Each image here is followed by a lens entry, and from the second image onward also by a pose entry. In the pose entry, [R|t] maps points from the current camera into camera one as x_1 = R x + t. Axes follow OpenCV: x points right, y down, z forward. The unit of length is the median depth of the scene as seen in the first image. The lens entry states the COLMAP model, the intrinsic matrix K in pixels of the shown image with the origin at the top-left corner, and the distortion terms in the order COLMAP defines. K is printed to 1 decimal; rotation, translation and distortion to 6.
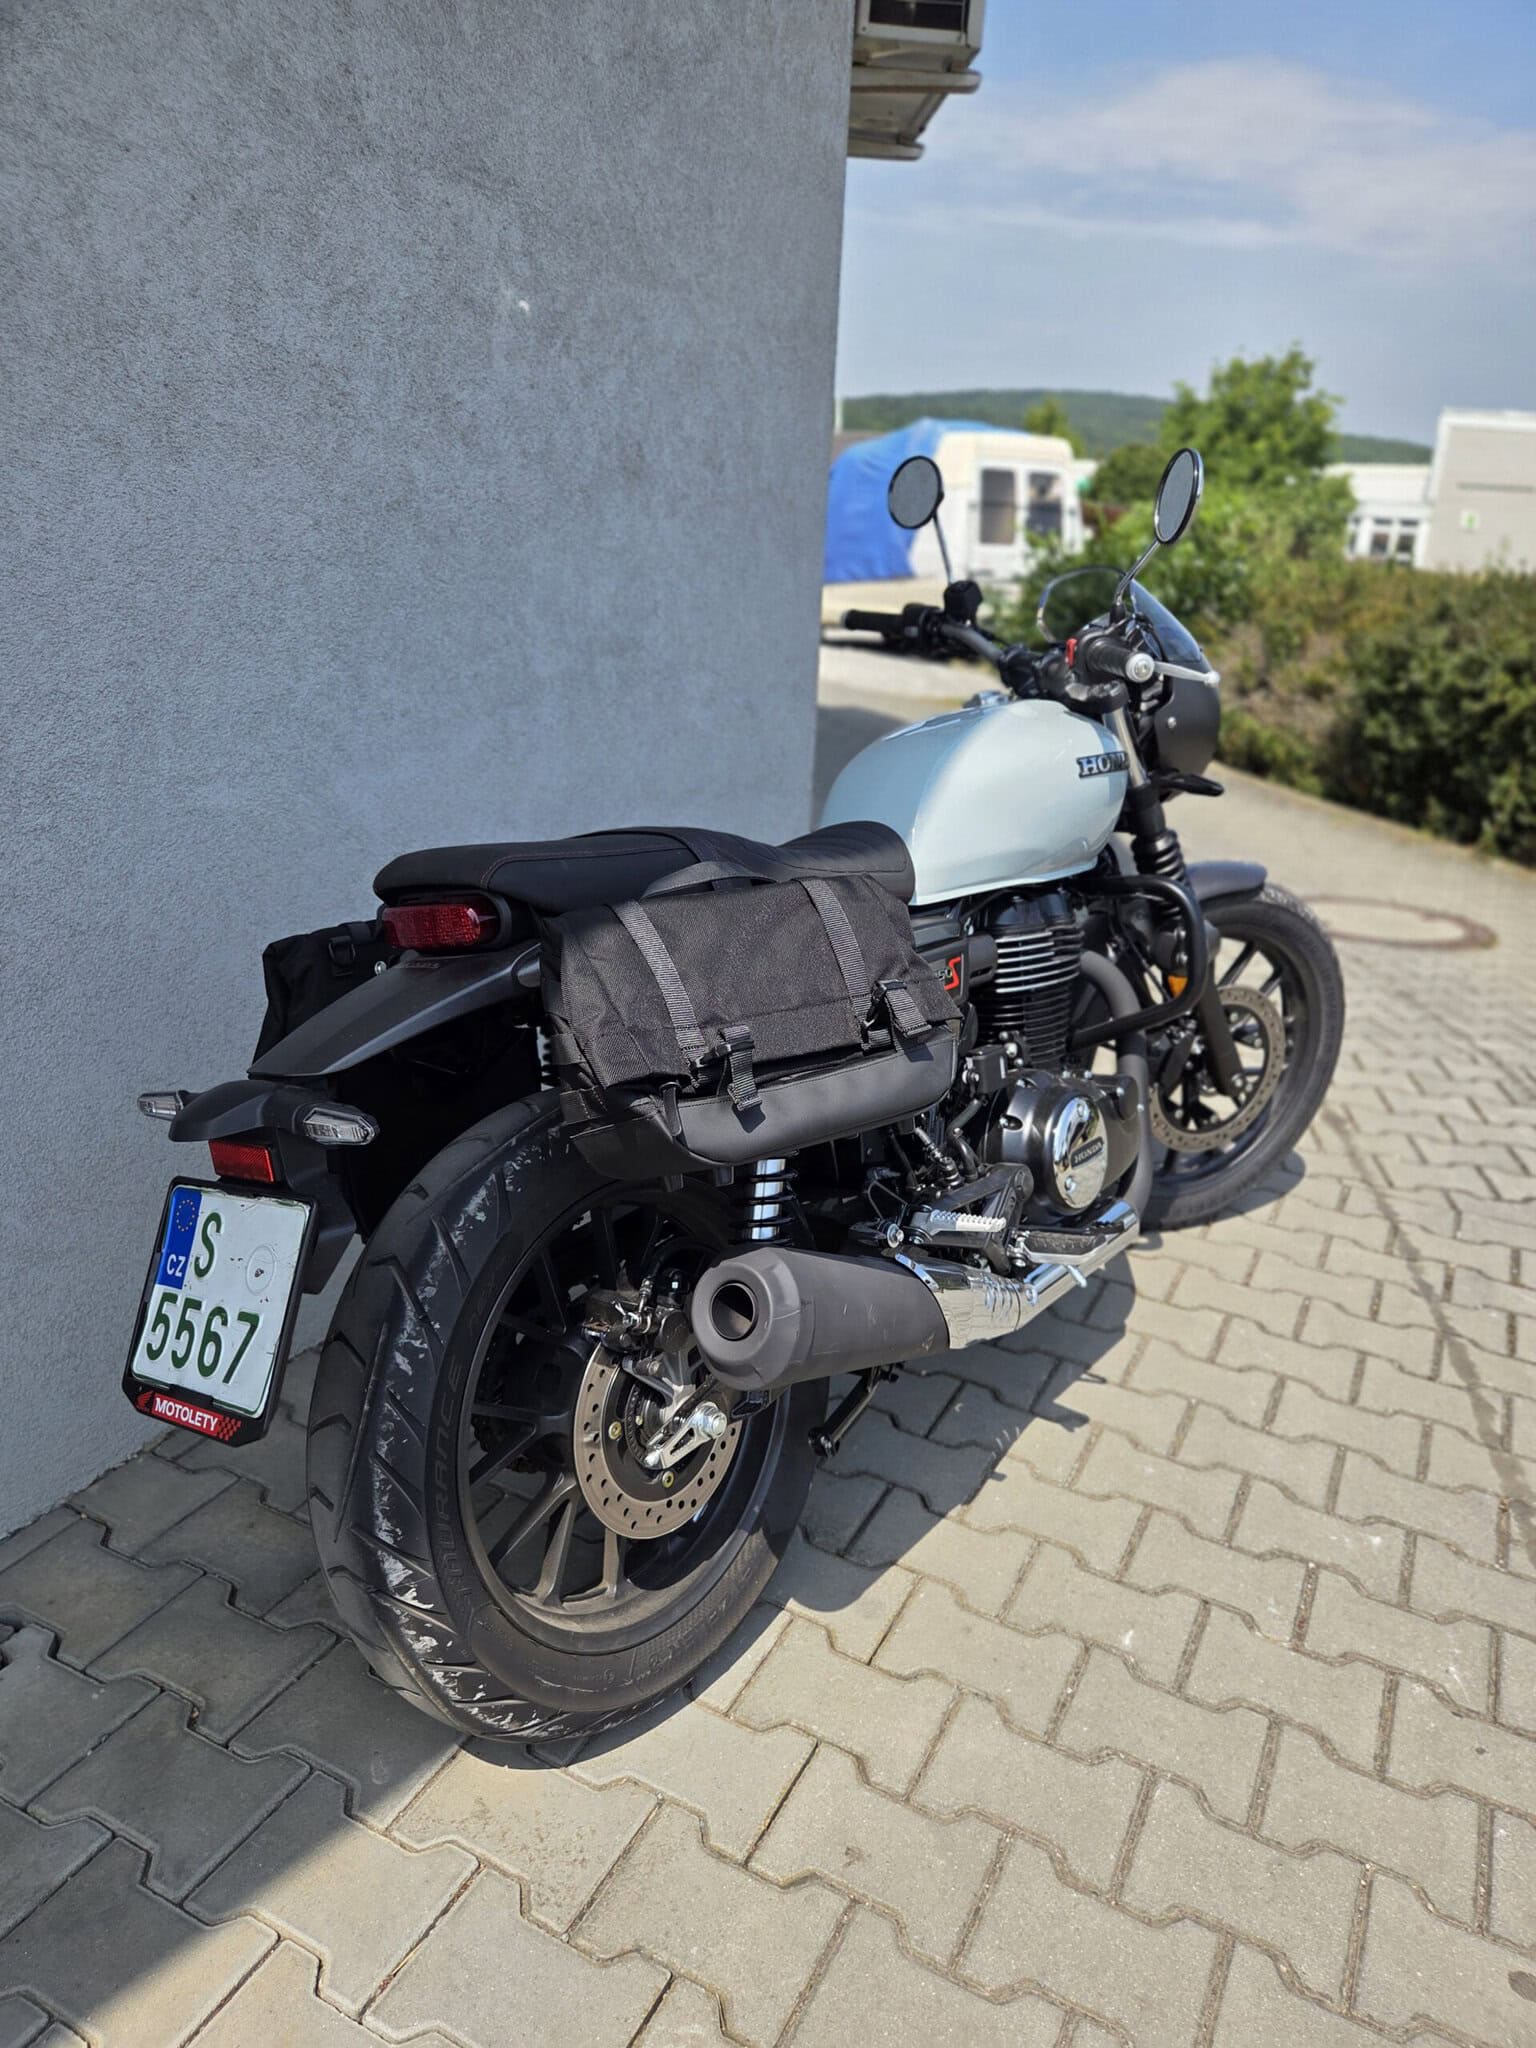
lens RADIAL K [[1375.9, 0, 768.0], [0, 1375.9, 1024.0], [0, 0, 1]] dist [0.054301, -0.033470]
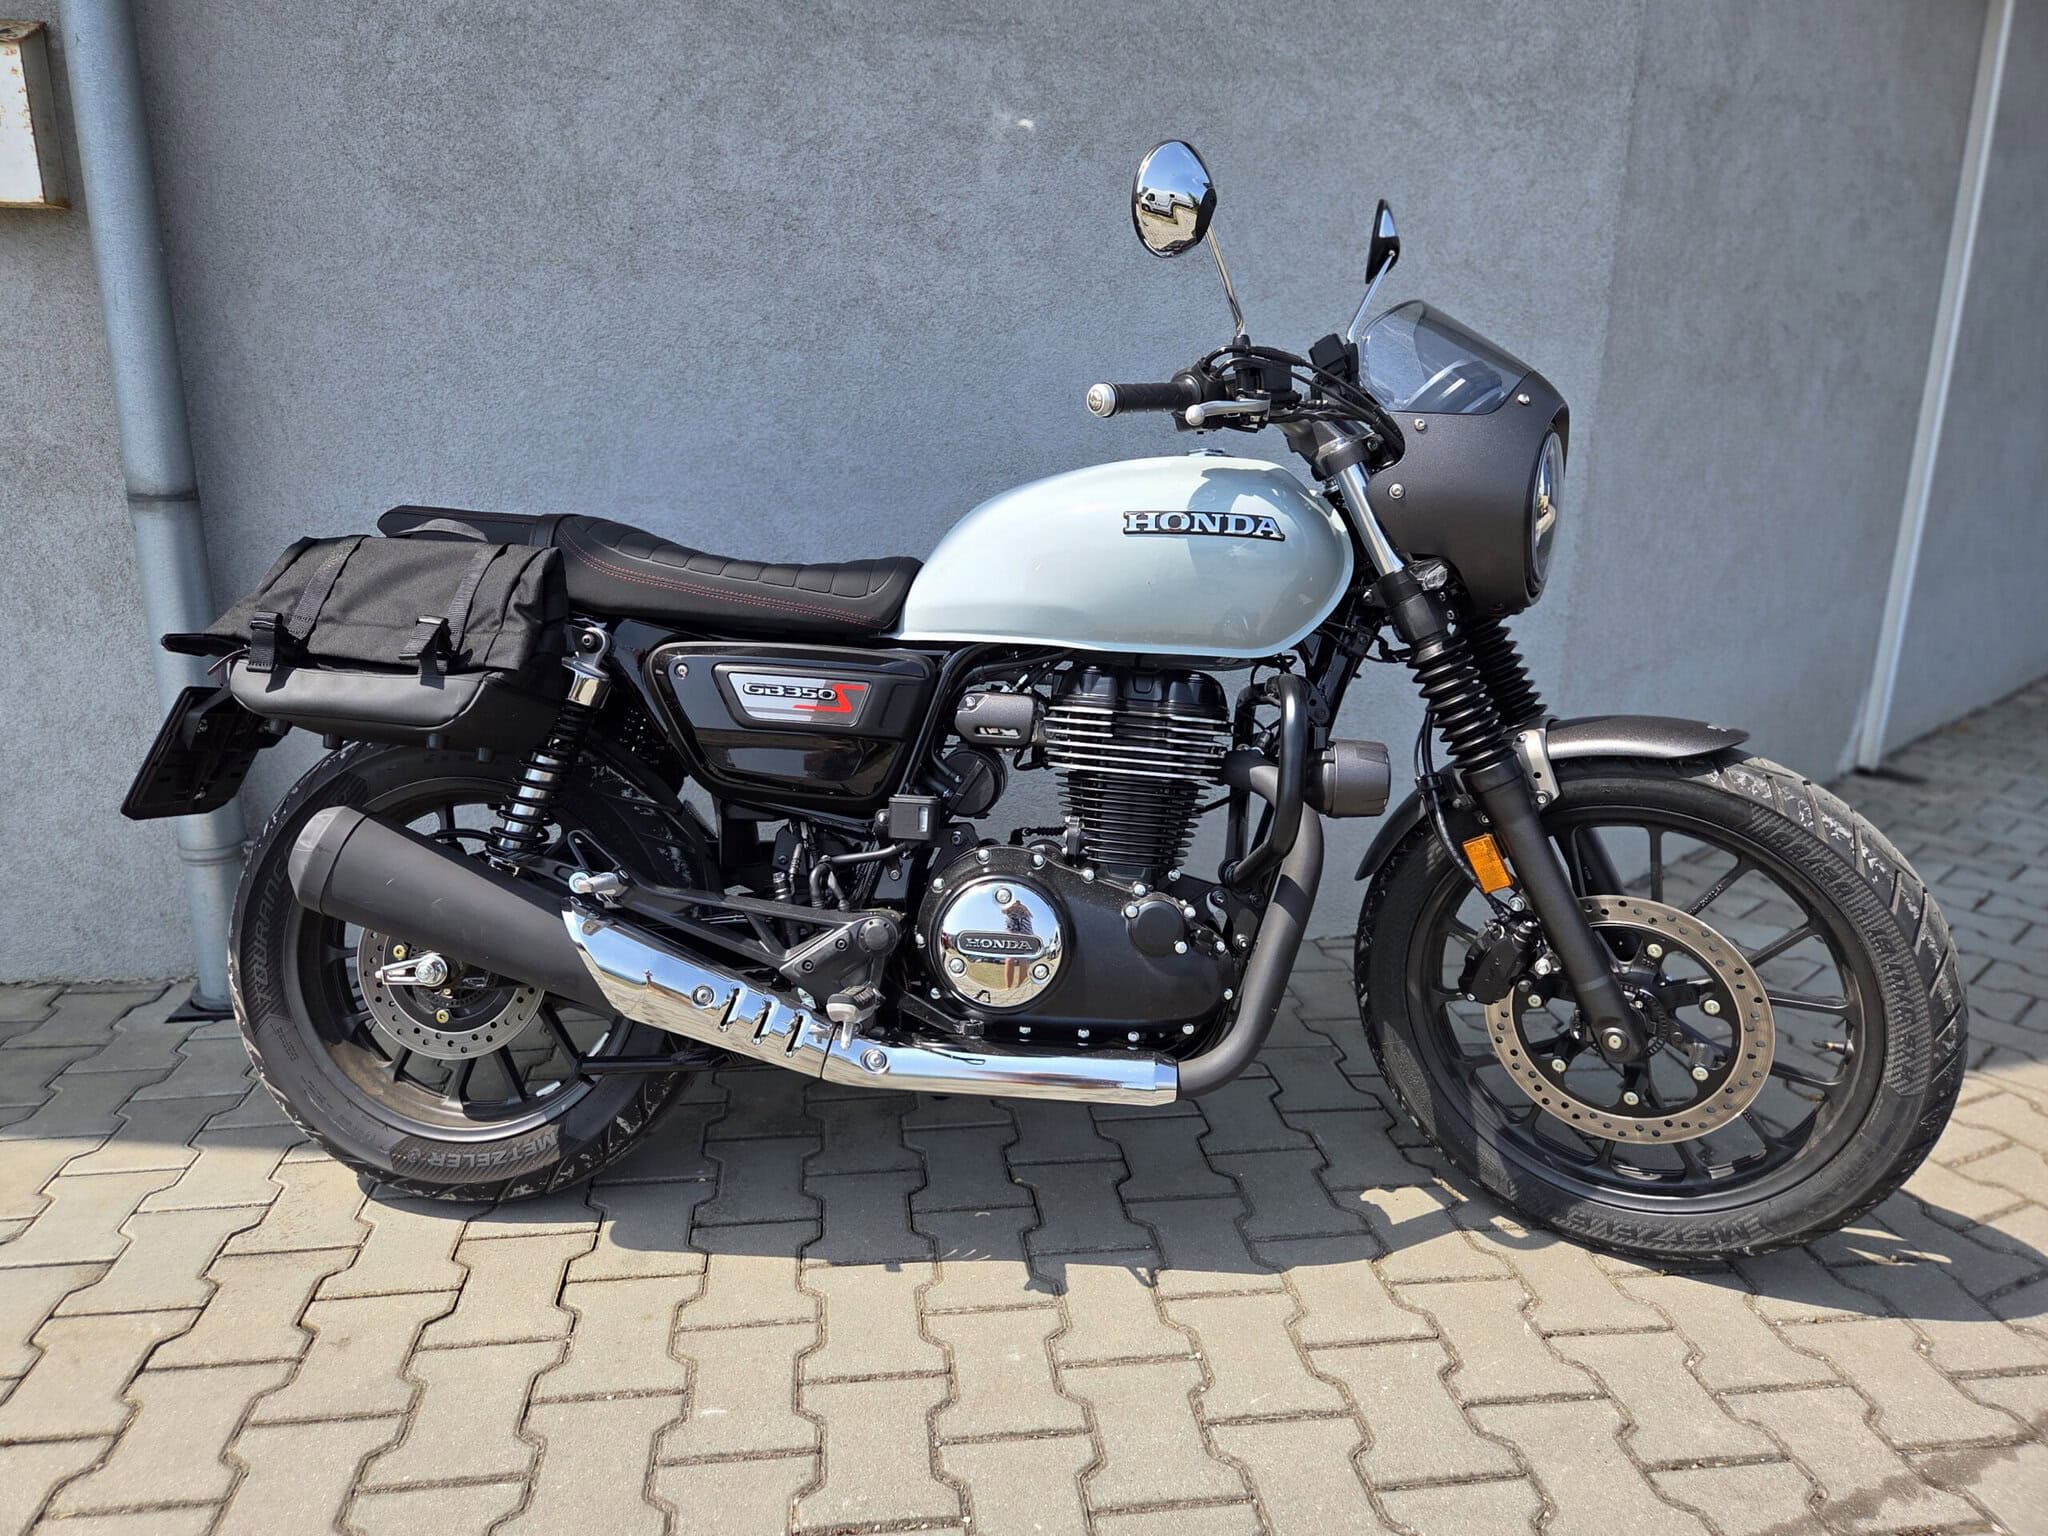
lens RADIAL K [[1375.9, 0, 1007.5], [0, 1375.9, 762.1], [0, 0, 1]] dist [0.054301, -0.033470]
pose [[0.577775, 0.172233, -0.797817, 0.900892], [-0.249915, 0.967864, 0.027956, -0.044596], [0.776993, 0.183234, 0.602252, 0.447946]]
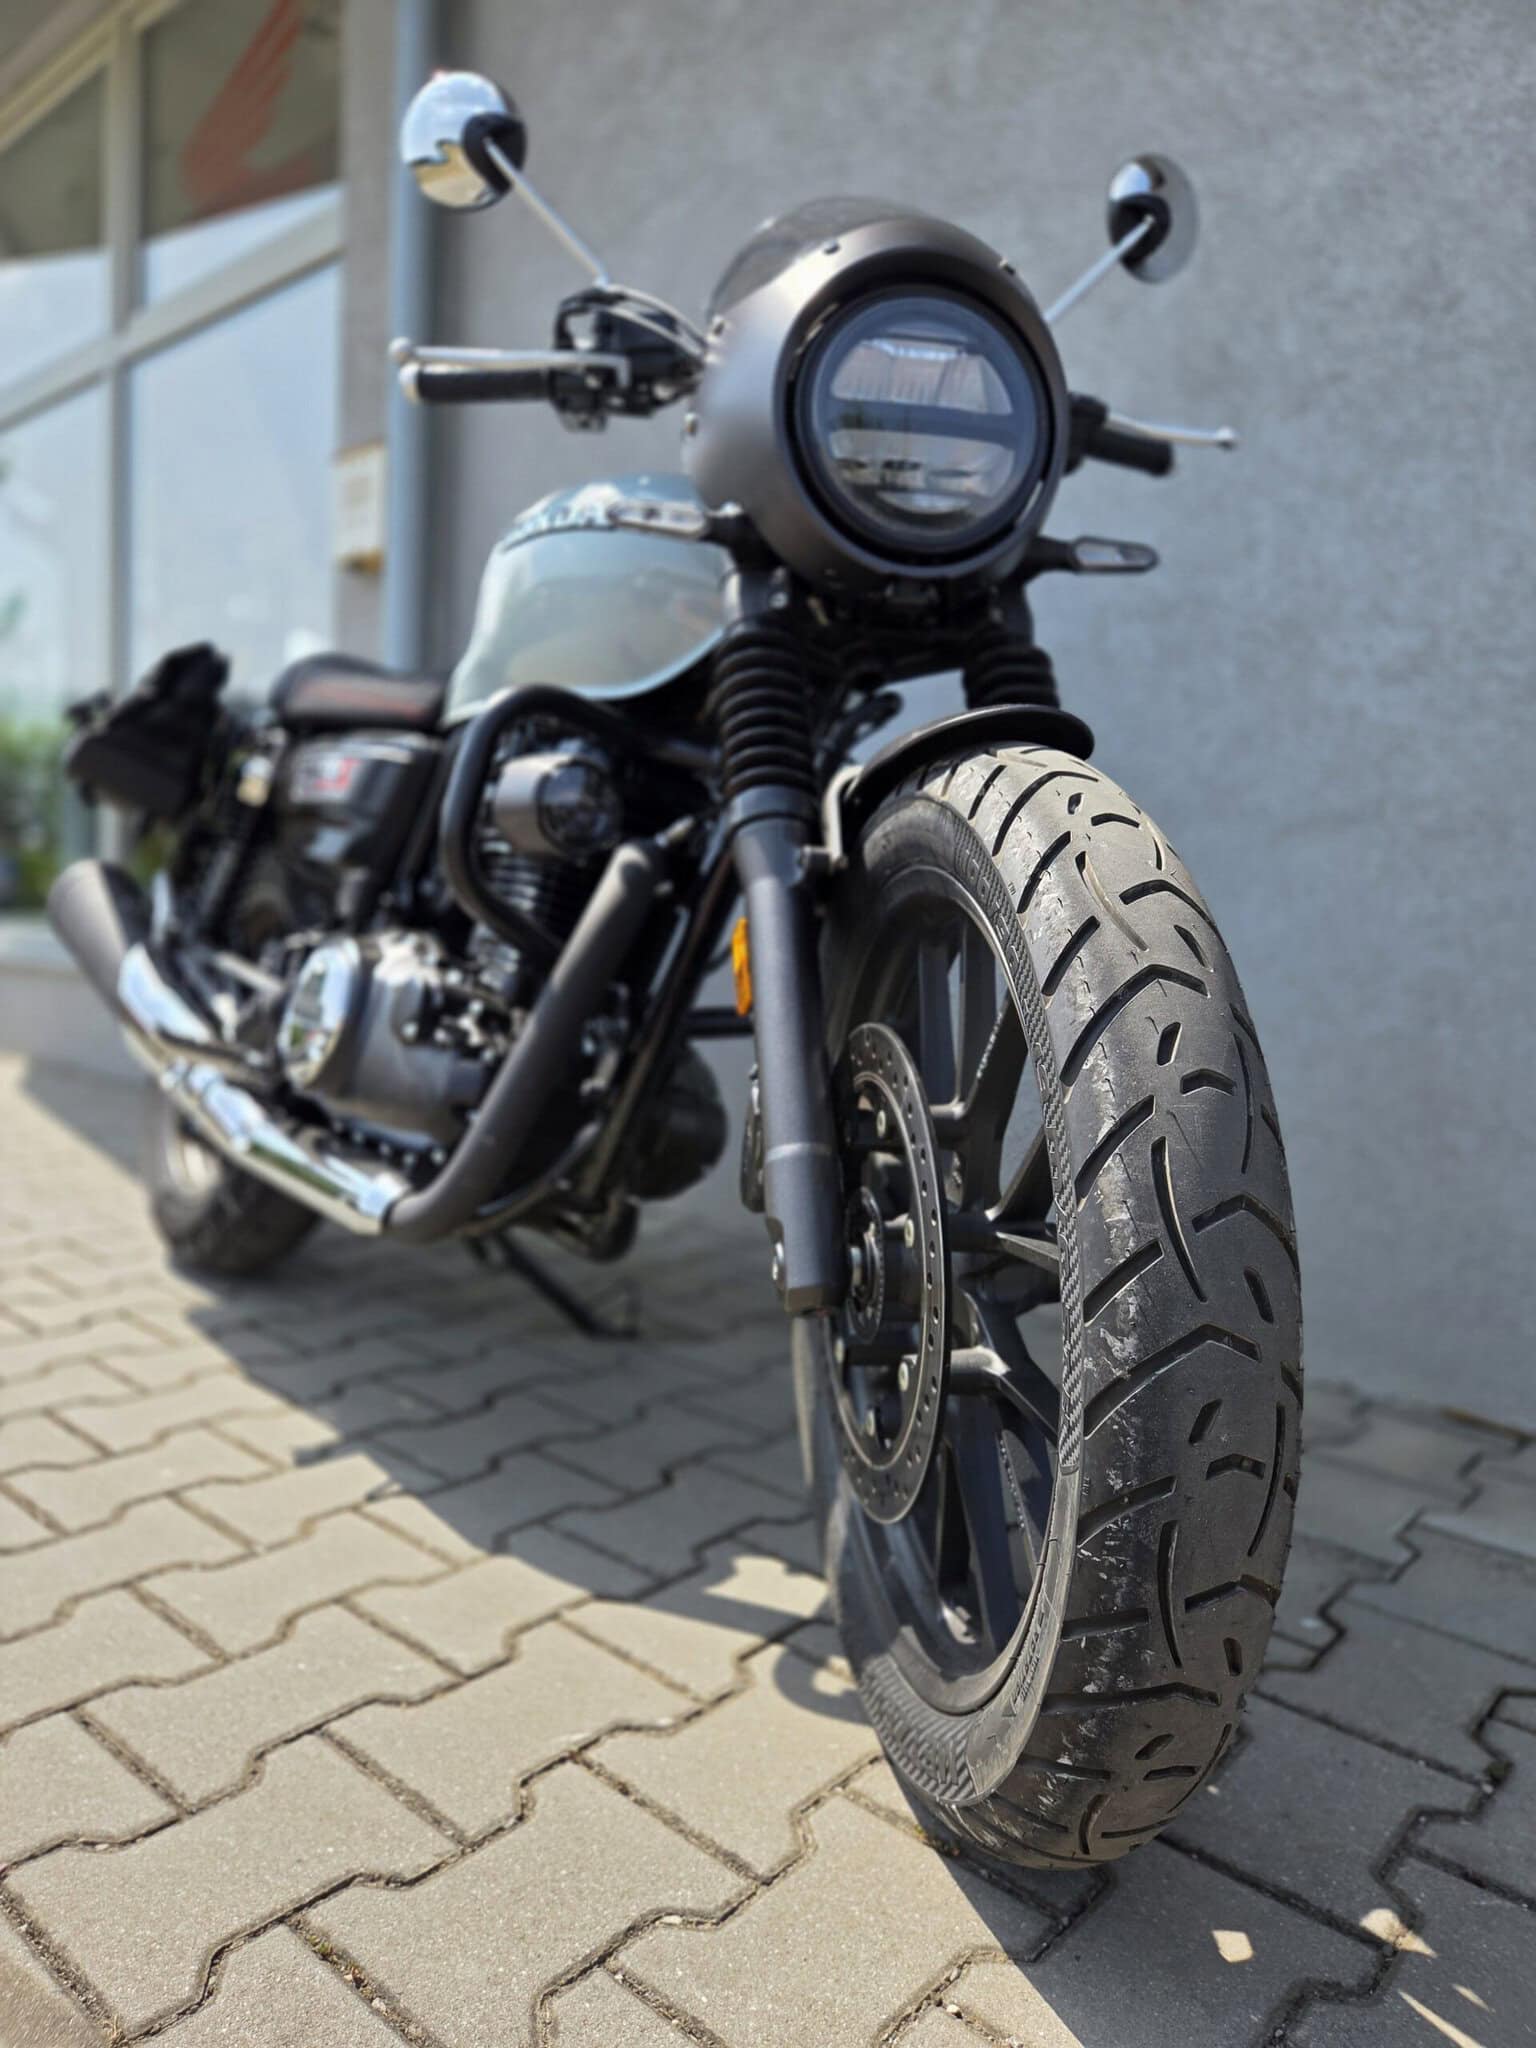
lens RADIAL K [[1392.3, 0, 768.0], [0, 1392.3, 1024.0], [0, 0, 1]] dist [0.001060, -0.002310]
pose [[-0.223814, 0.009138, -0.974589, 0.919295], [-0.366693, 0.925693, 0.092891, -0.066127], [0.903019, 0.378165, -0.203832, 1.379612]]
